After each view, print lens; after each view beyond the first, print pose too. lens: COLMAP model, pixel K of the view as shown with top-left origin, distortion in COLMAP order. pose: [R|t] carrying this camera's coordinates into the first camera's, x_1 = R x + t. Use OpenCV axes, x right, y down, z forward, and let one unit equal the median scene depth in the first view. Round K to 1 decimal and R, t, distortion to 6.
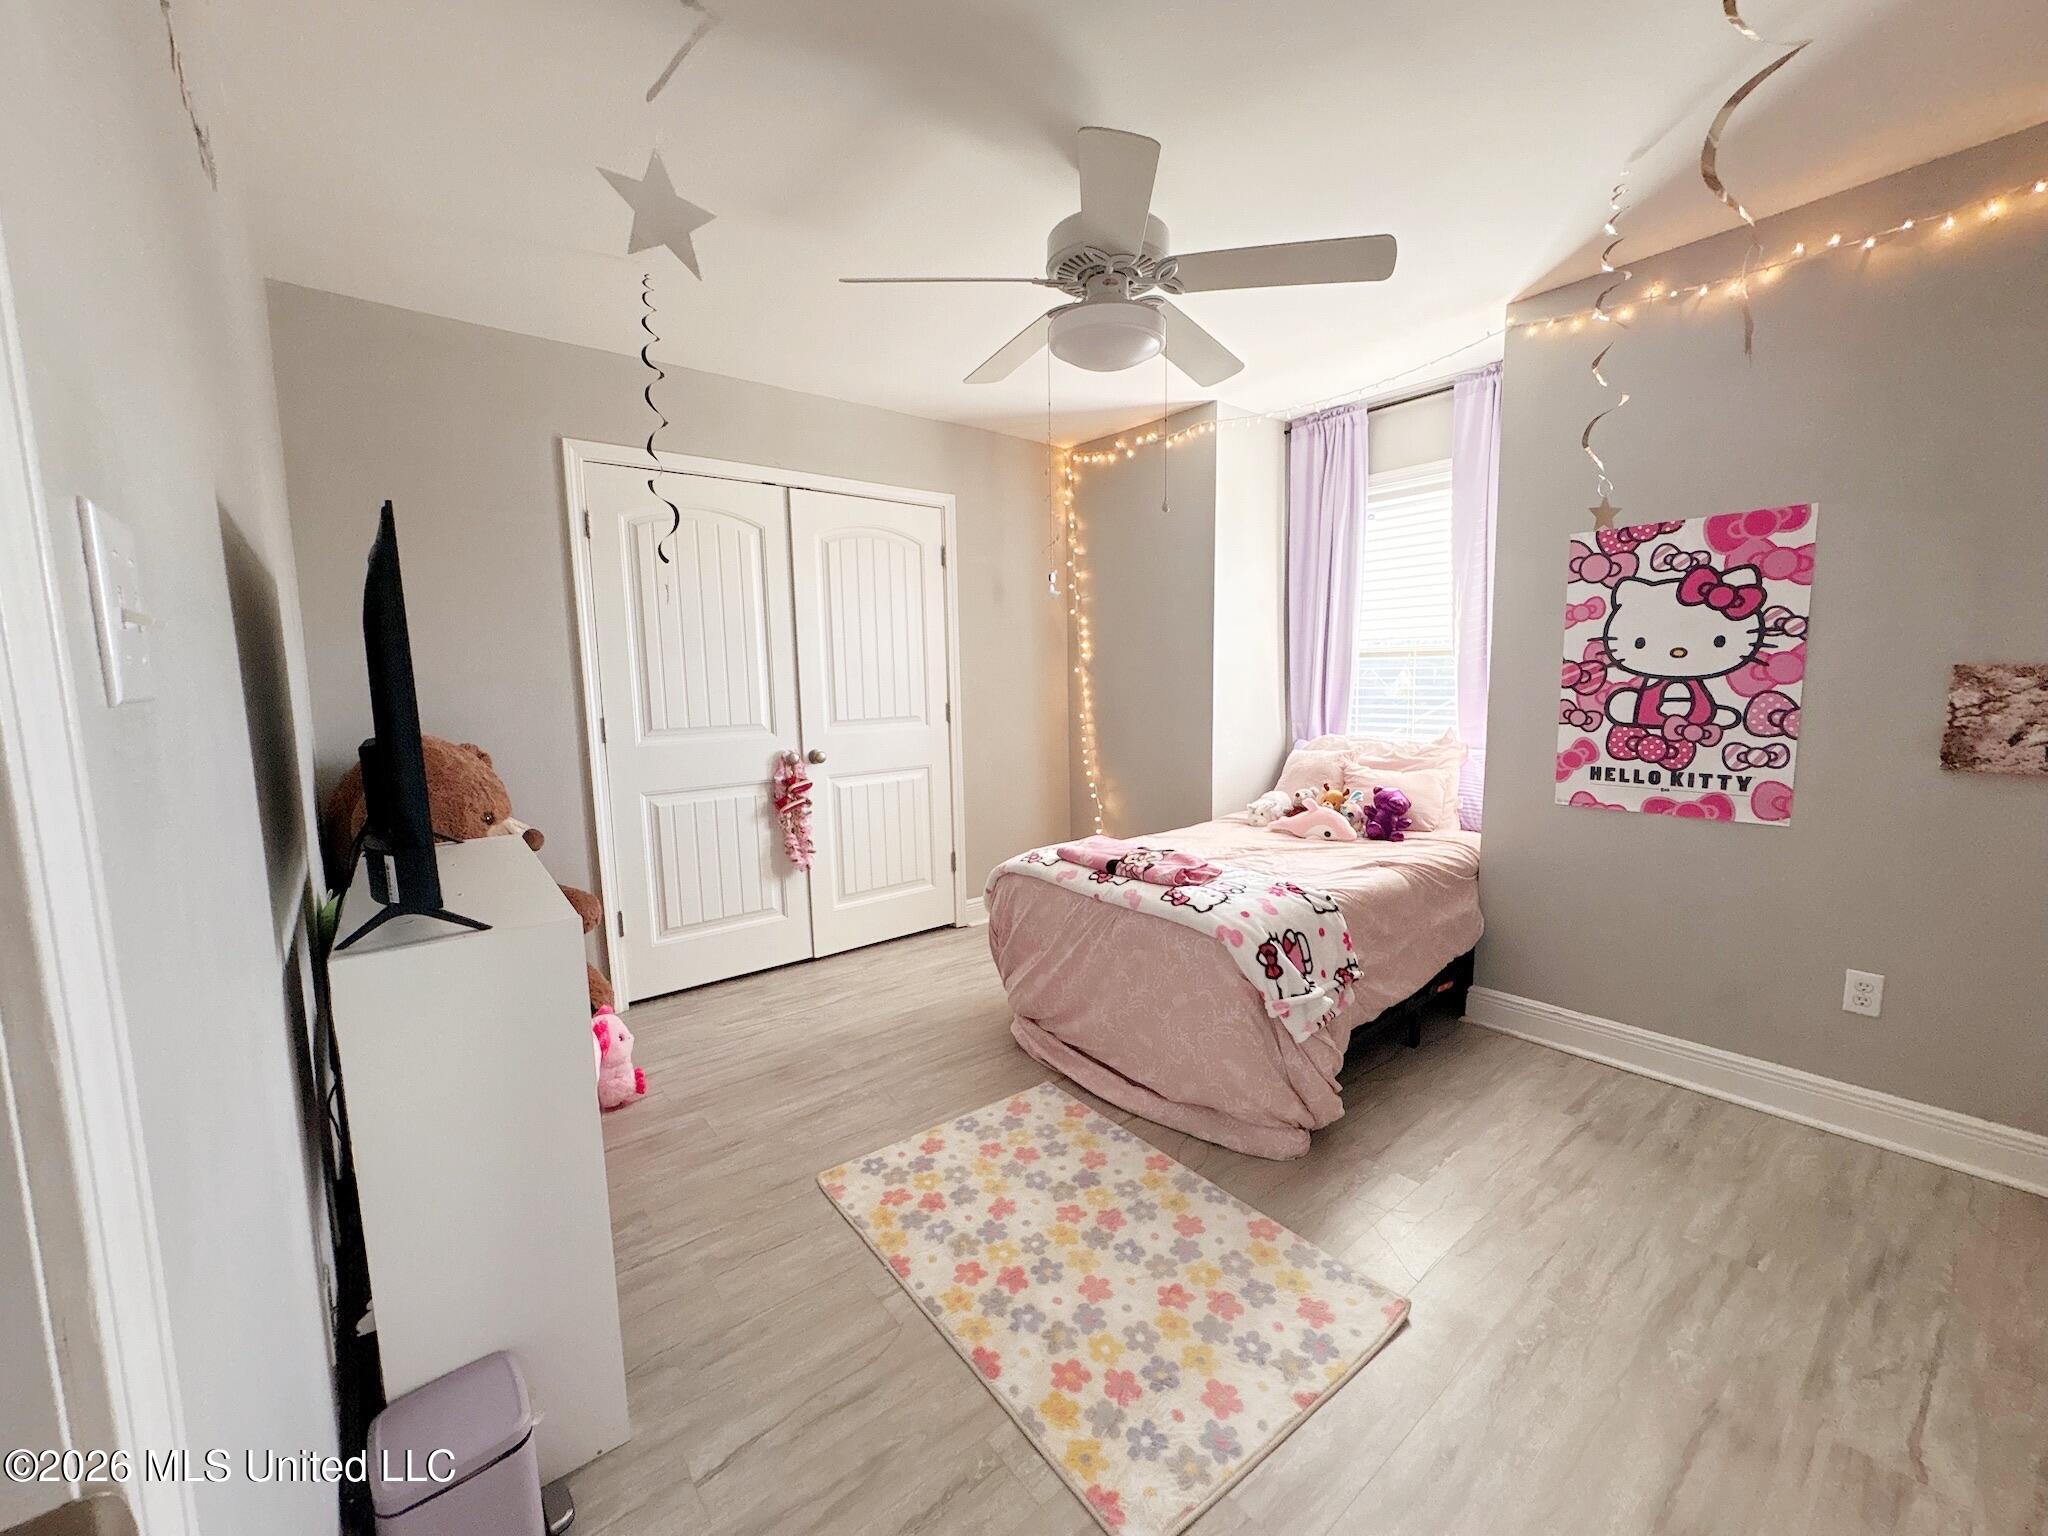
lens RADIAL K [[816.3, 0, 1019.7], [0, 816.3, 766.0], [0, 0, 1]] dist [-0.000495, 0.000100]
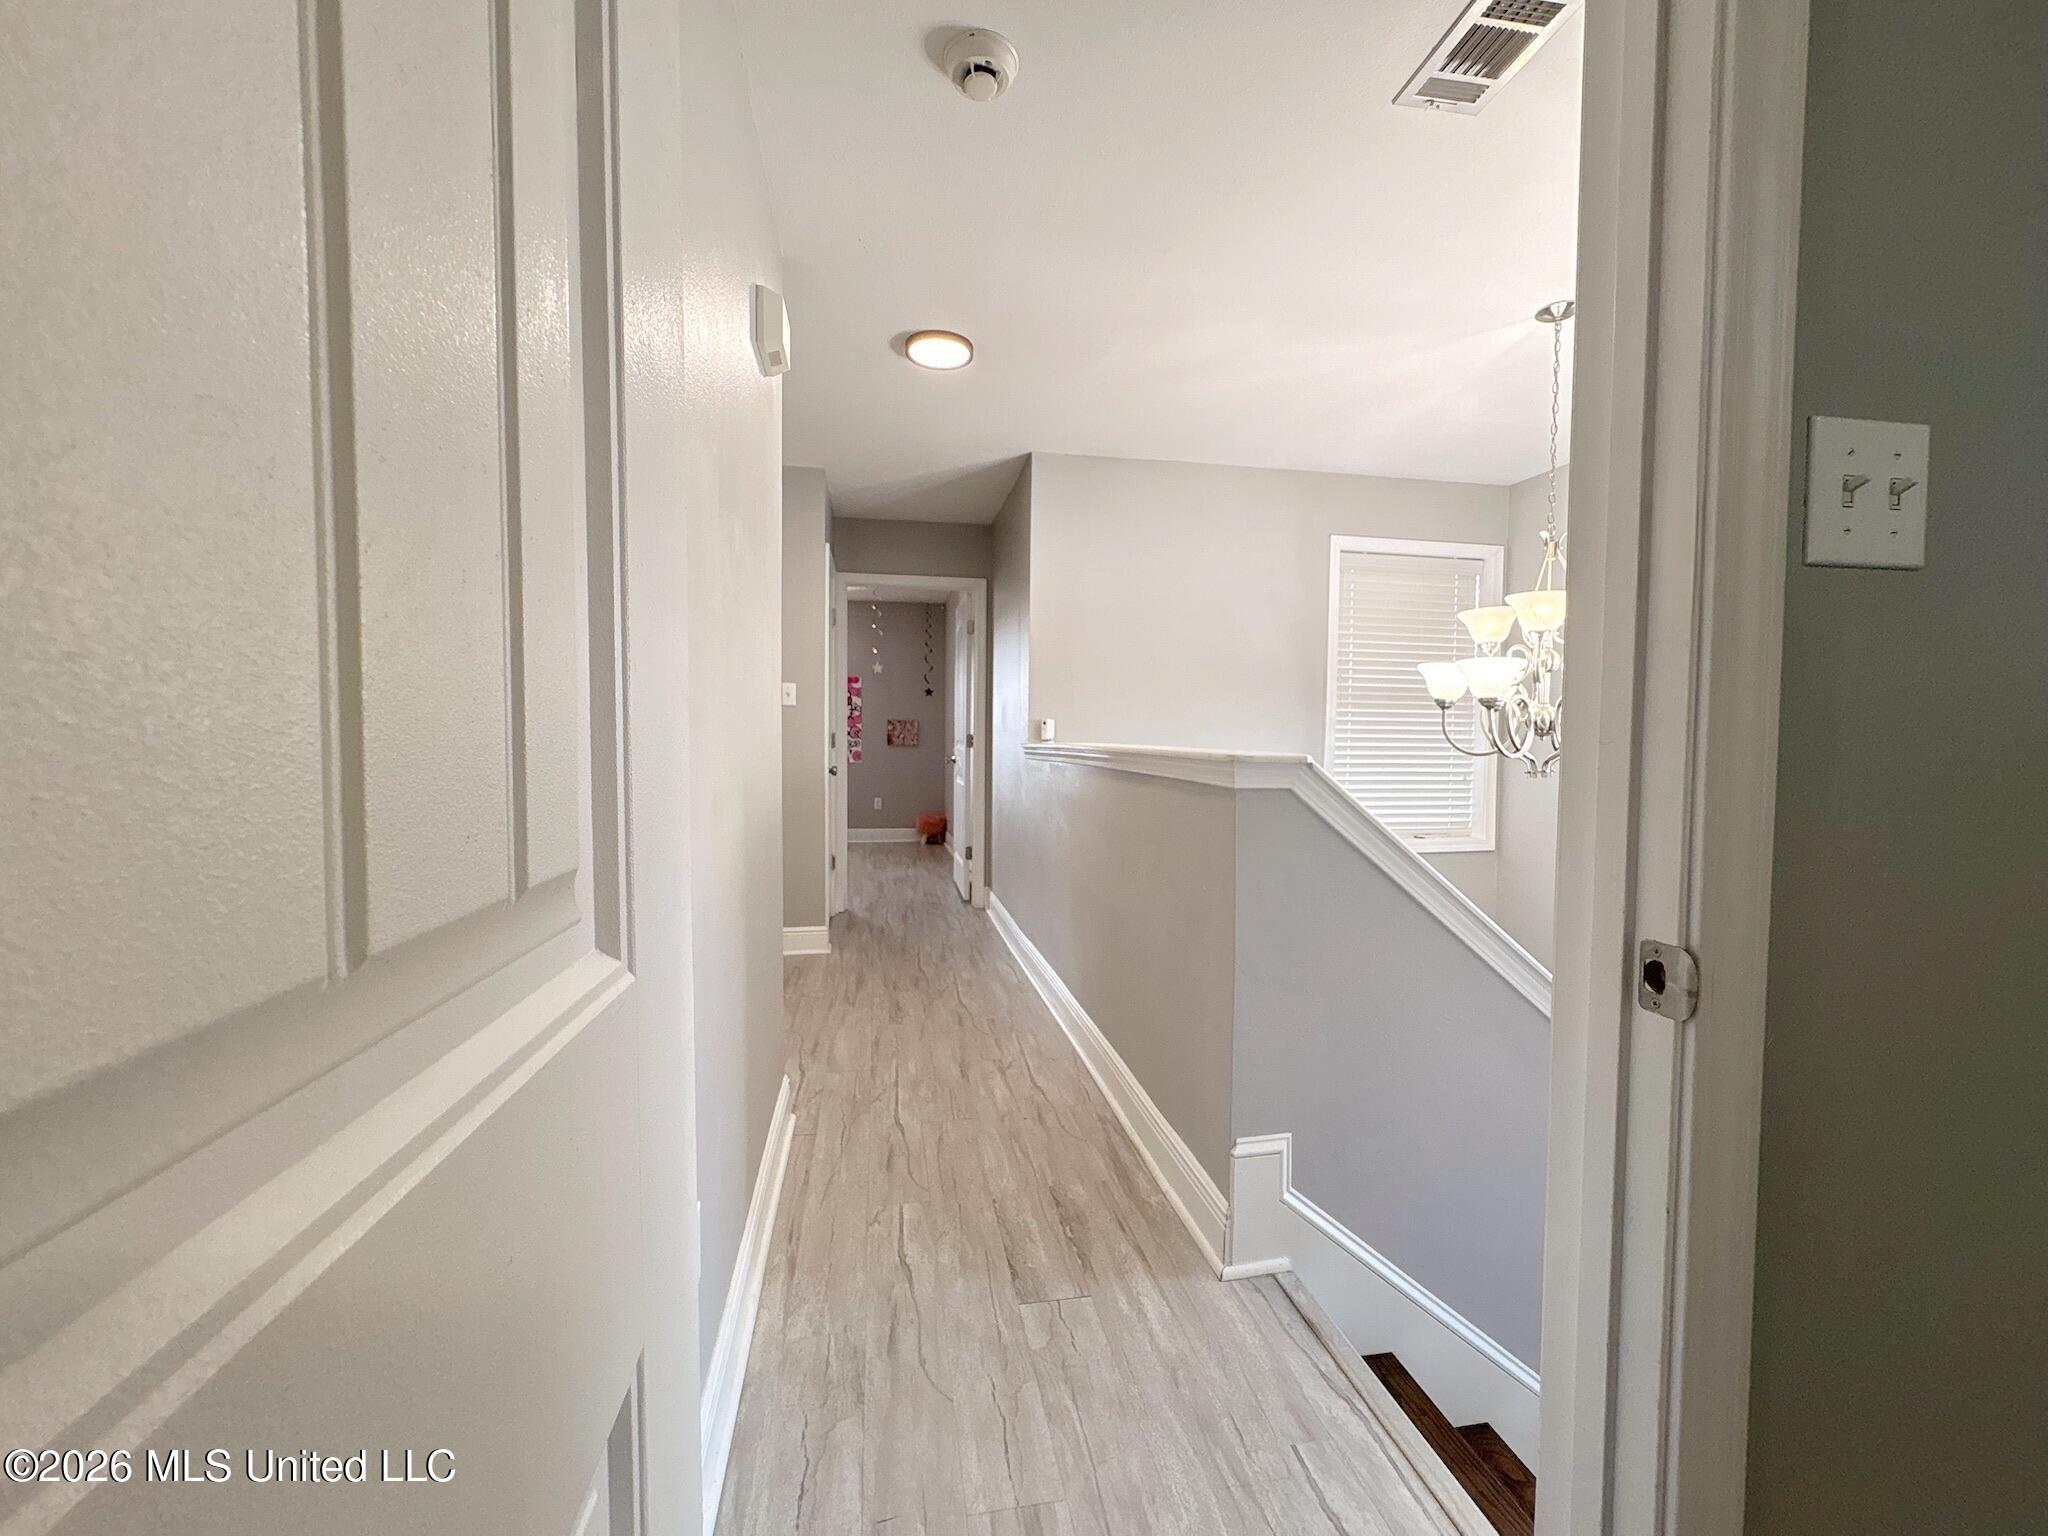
lens RADIAL K [[816.3, 0, 1019.7], [0, 816.3, 766.0], [0, 0, 1]] dist [-0.000495, 0.000100]
pose [[0.481962, -0.015253, 0.876059, -1.878479], [0.081840, 0.996261, -0.027678, 0.242068], [-0.872362, 0.085037, 0.481408, -1.355765]]
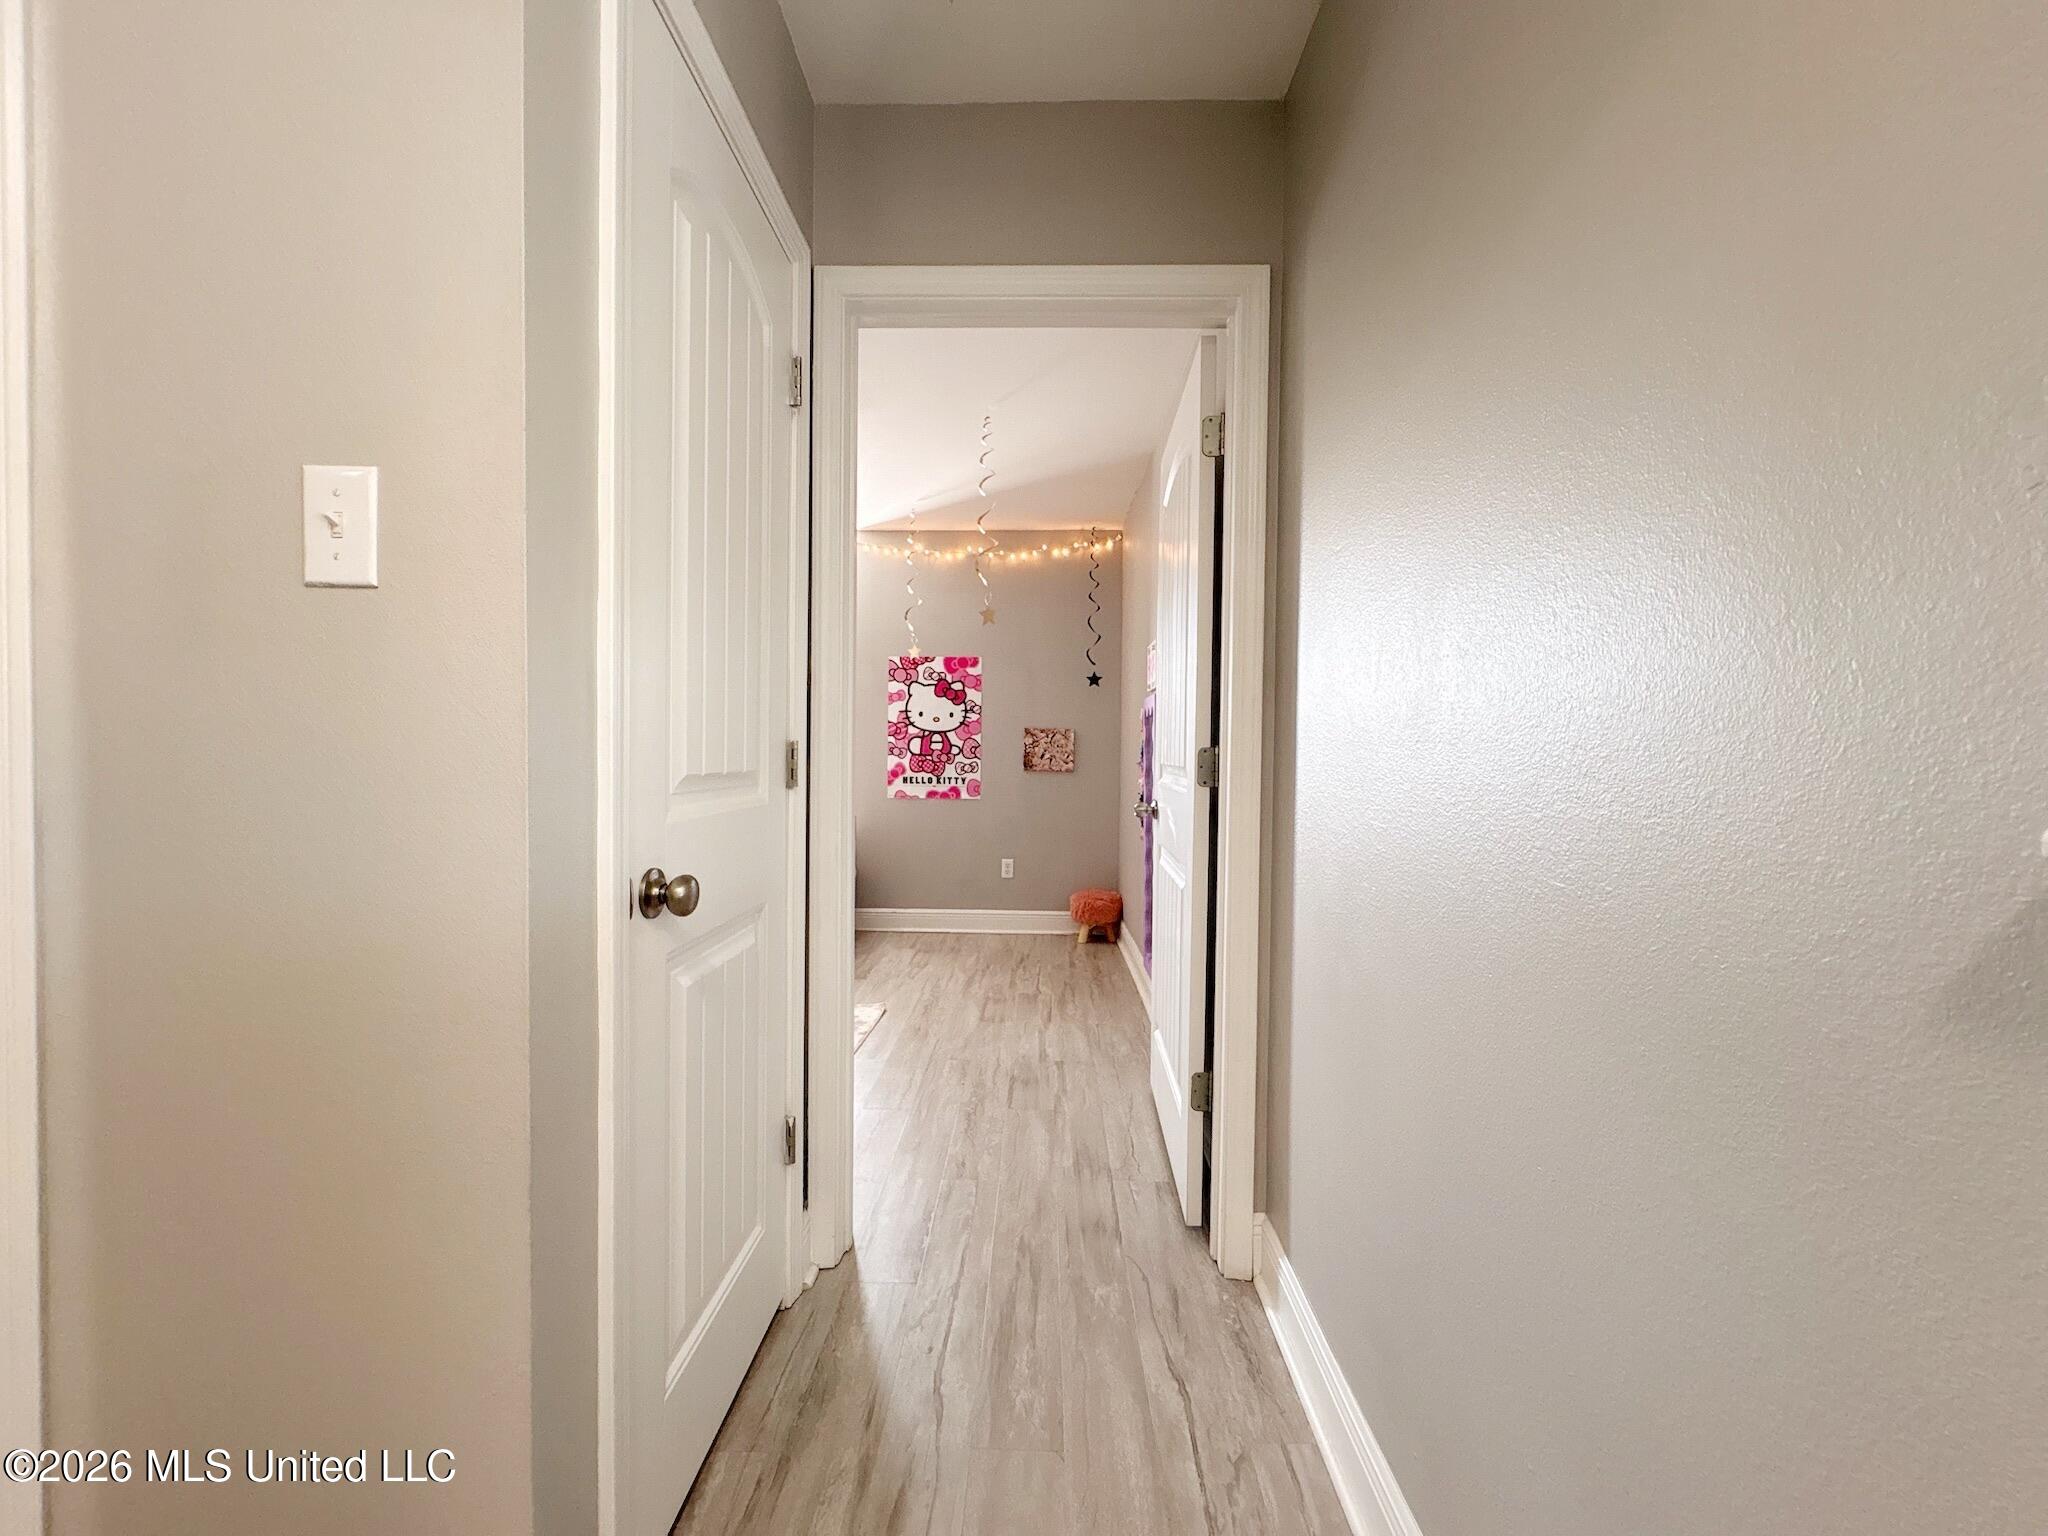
lens RADIAL K [[816.3, 0, 1019.7], [0, 816.3, 766.0], [0, 0, 1]] dist [-0.000495, 0.000100]
pose [[0.649563, 0.008811, 0.760257, -0.648659], [0.063387, 0.995824, -0.065698, 0.132185], [-0.757661, 0.090866, 0.646292, -0.504332]]
